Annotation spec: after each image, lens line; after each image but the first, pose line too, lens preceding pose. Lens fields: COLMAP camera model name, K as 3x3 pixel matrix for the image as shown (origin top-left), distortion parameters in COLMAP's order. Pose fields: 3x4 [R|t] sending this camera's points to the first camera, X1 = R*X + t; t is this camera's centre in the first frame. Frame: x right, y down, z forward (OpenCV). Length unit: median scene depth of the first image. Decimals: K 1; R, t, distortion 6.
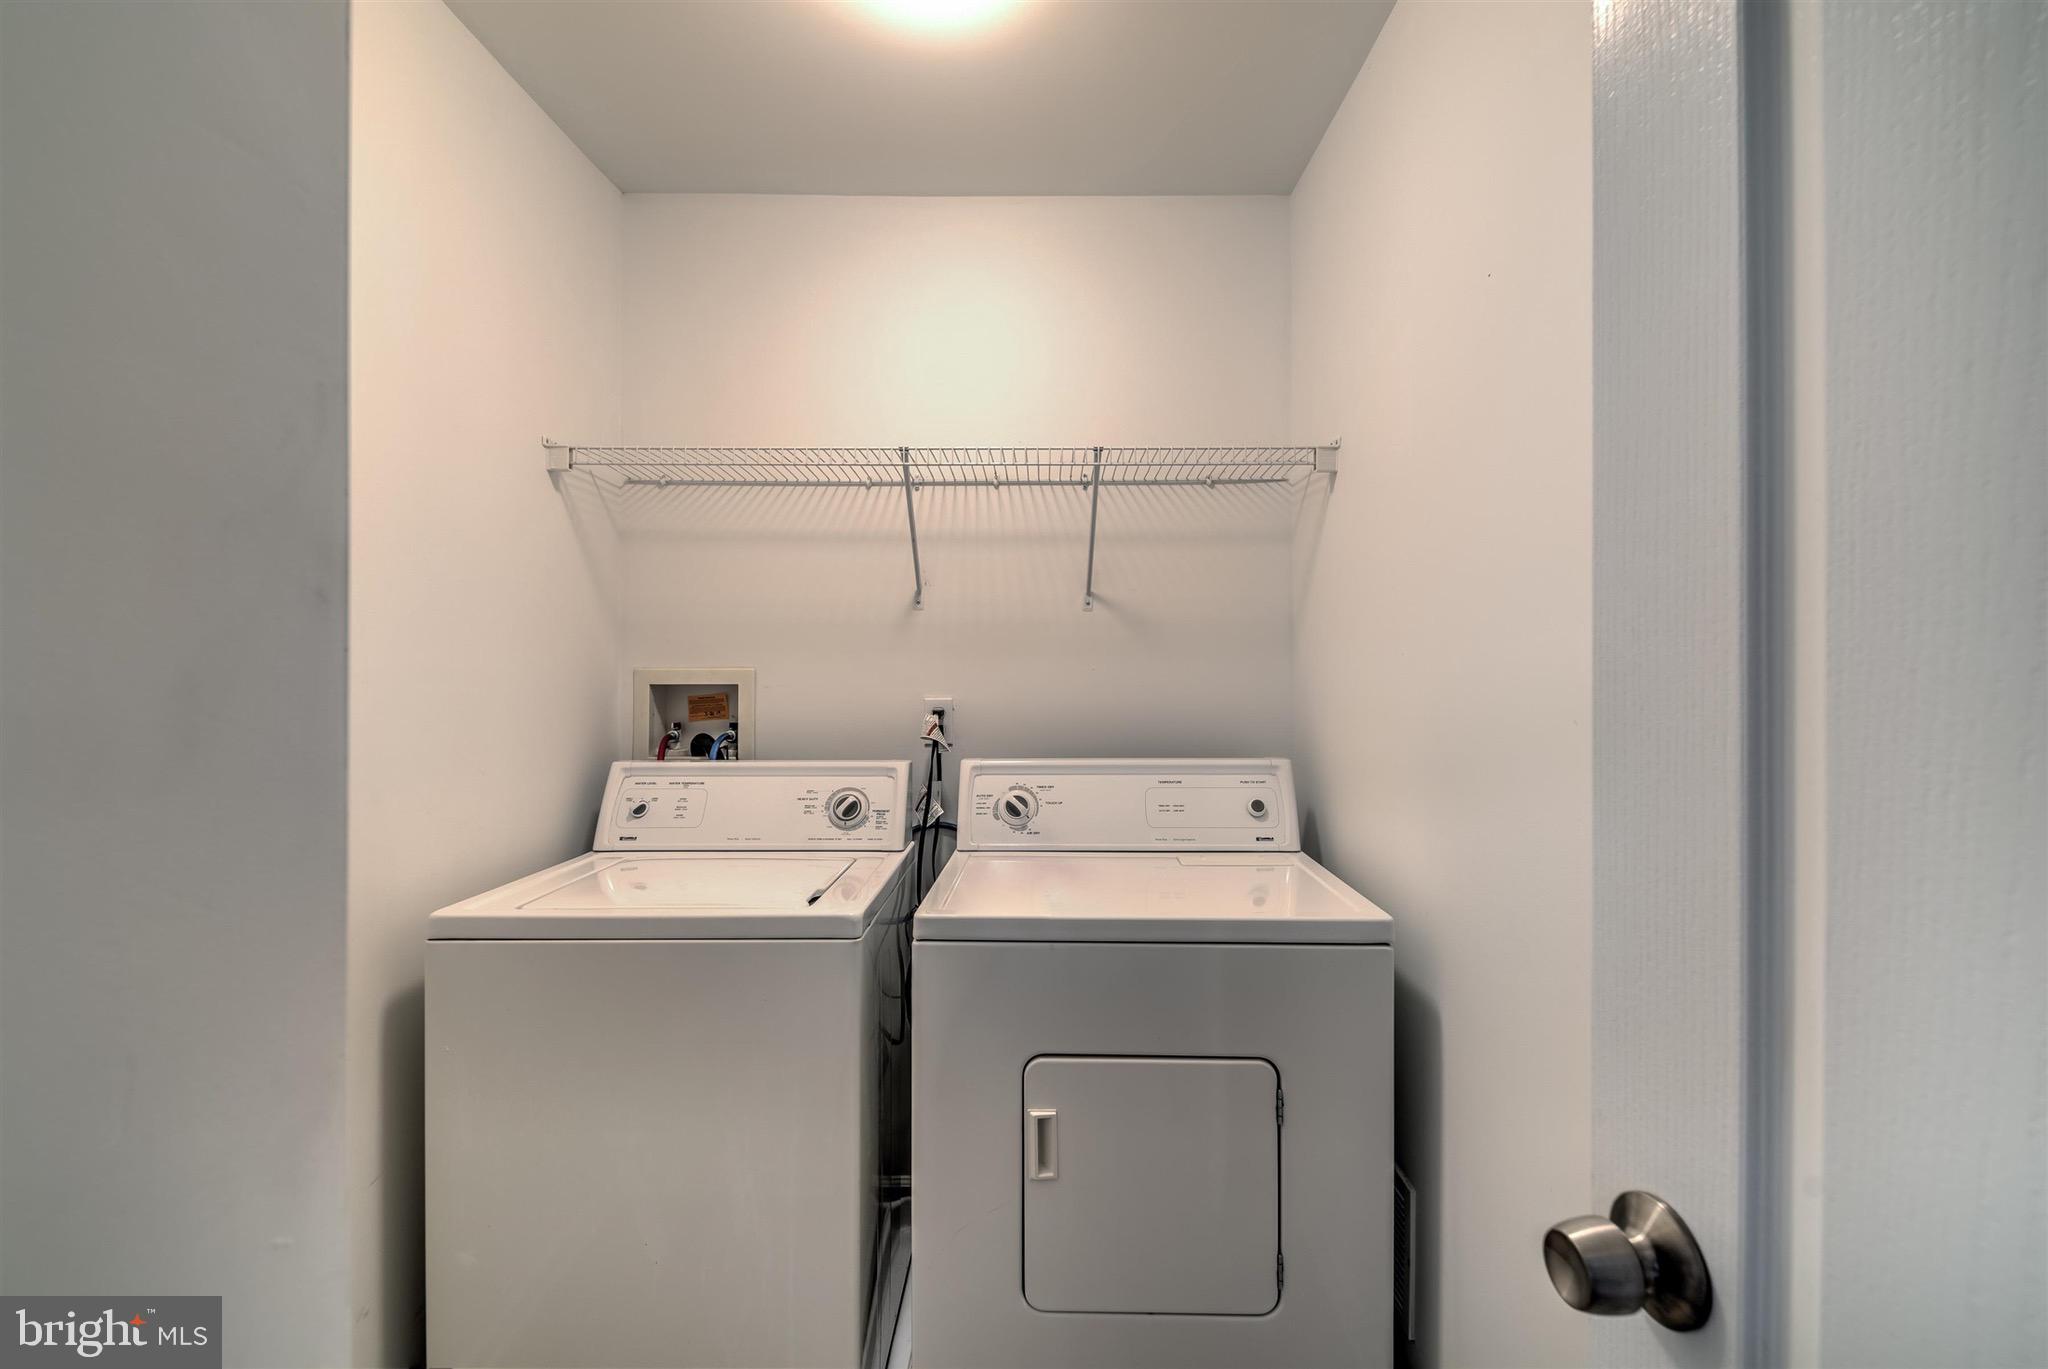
lens RADIAL K [[889.7, 0, 1027.1], [0, 889.7, 686.1], [0, 0, 1]] dist [0.000755, -0.006191]
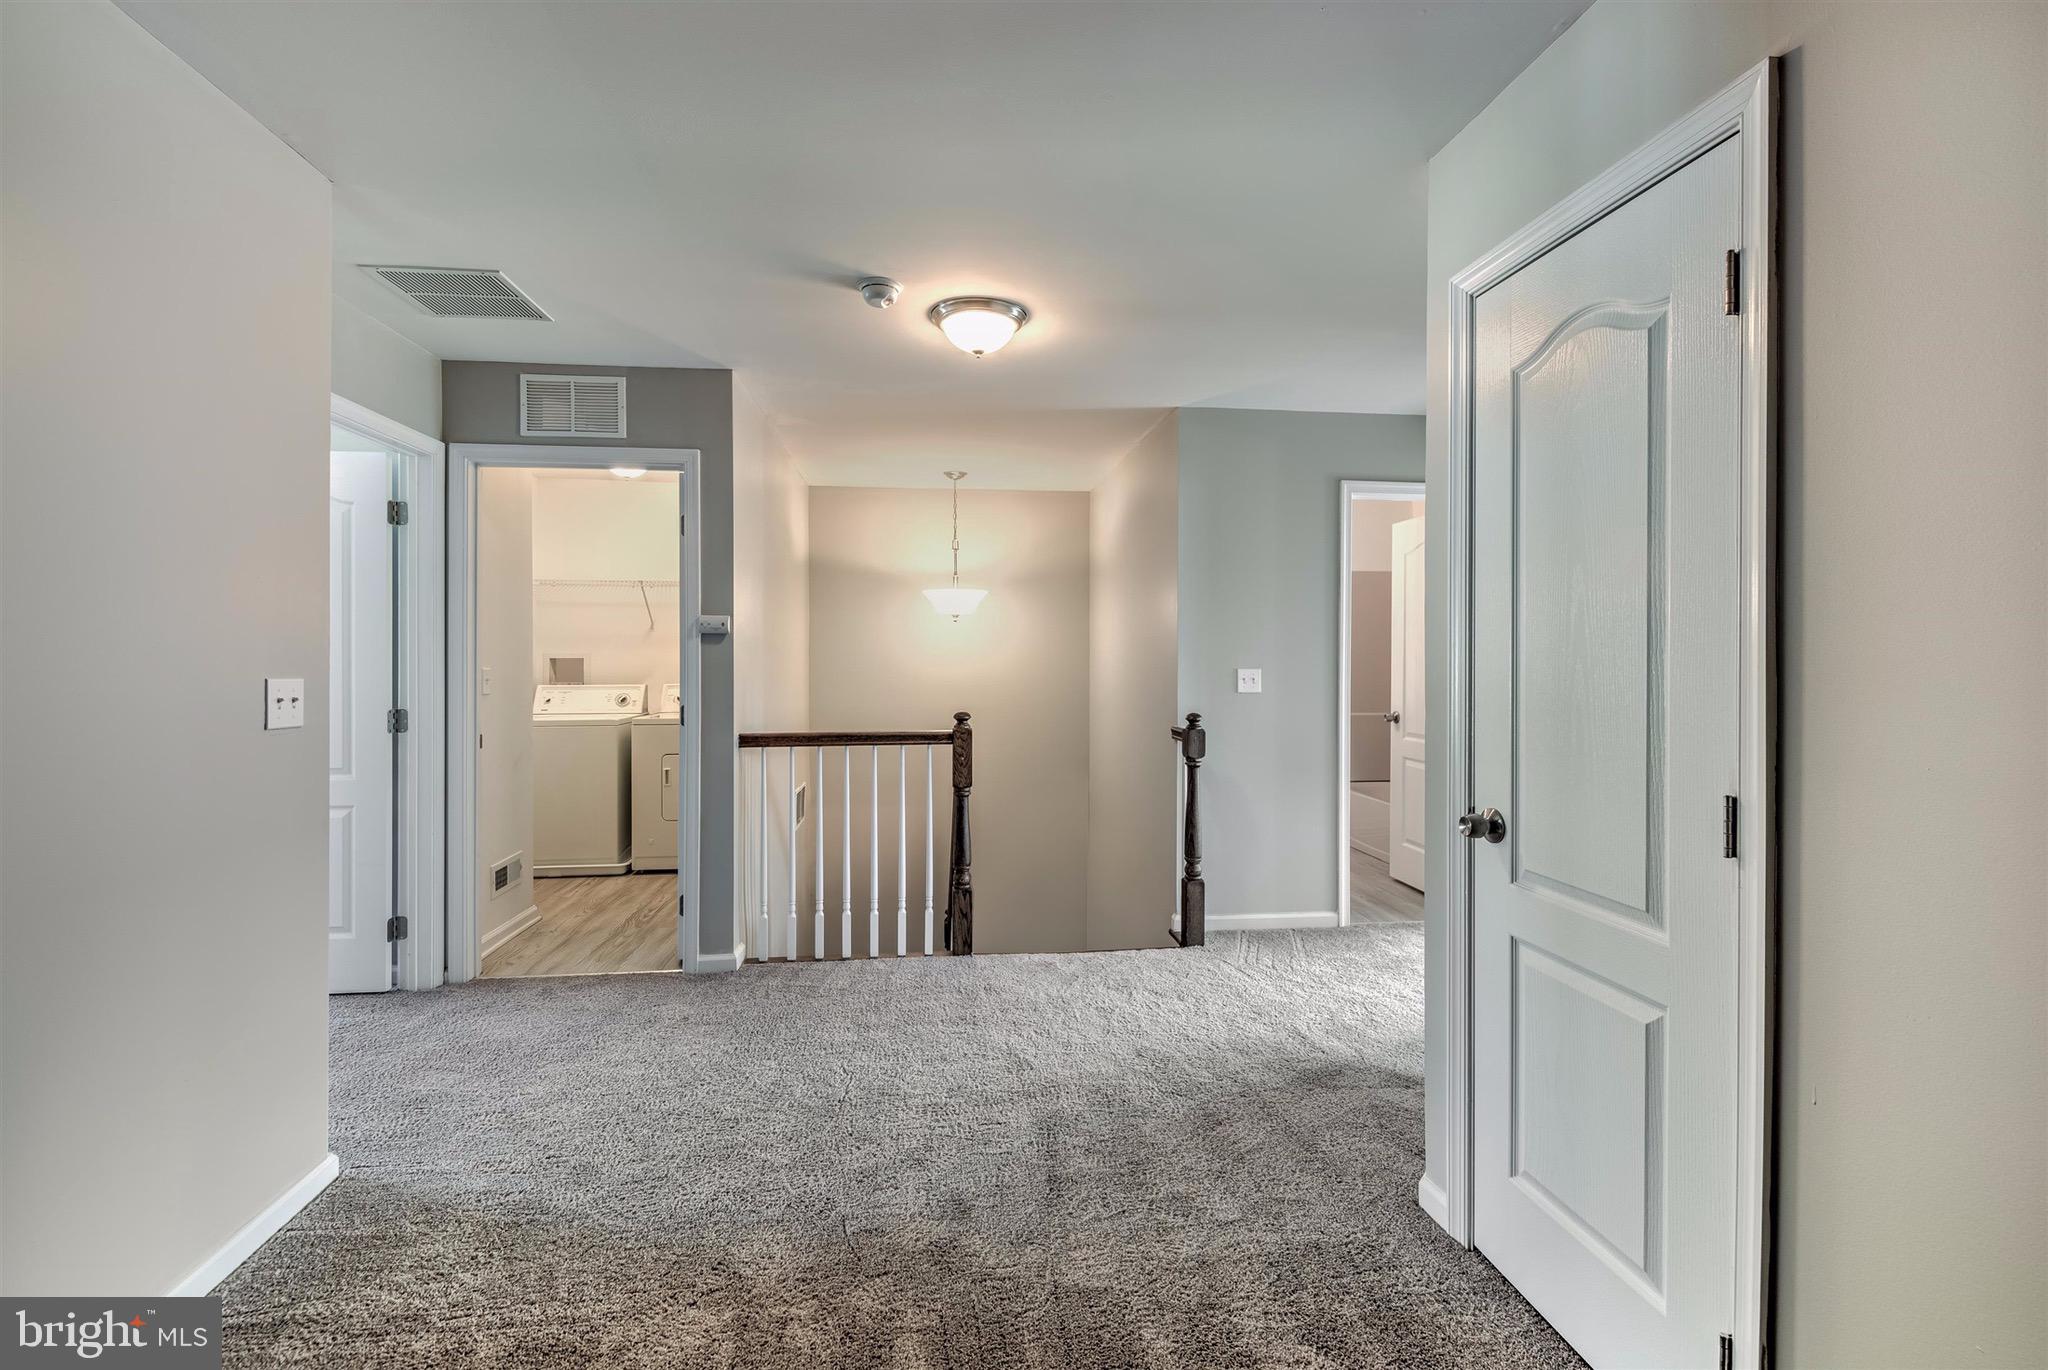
lens RADIAL K [[889.7, 0, 1021.3], [0, 889.7, 672.3], [0, 0, 1]] dist [0.000755, -0.006191]
pose [[0.989877, 0.001918, 0.141913, 0.681732], [-0.003419, 0.999941, 0.010338, 0.009610], [-0.141885, -0.010718, 0.989825, -2.091619]]
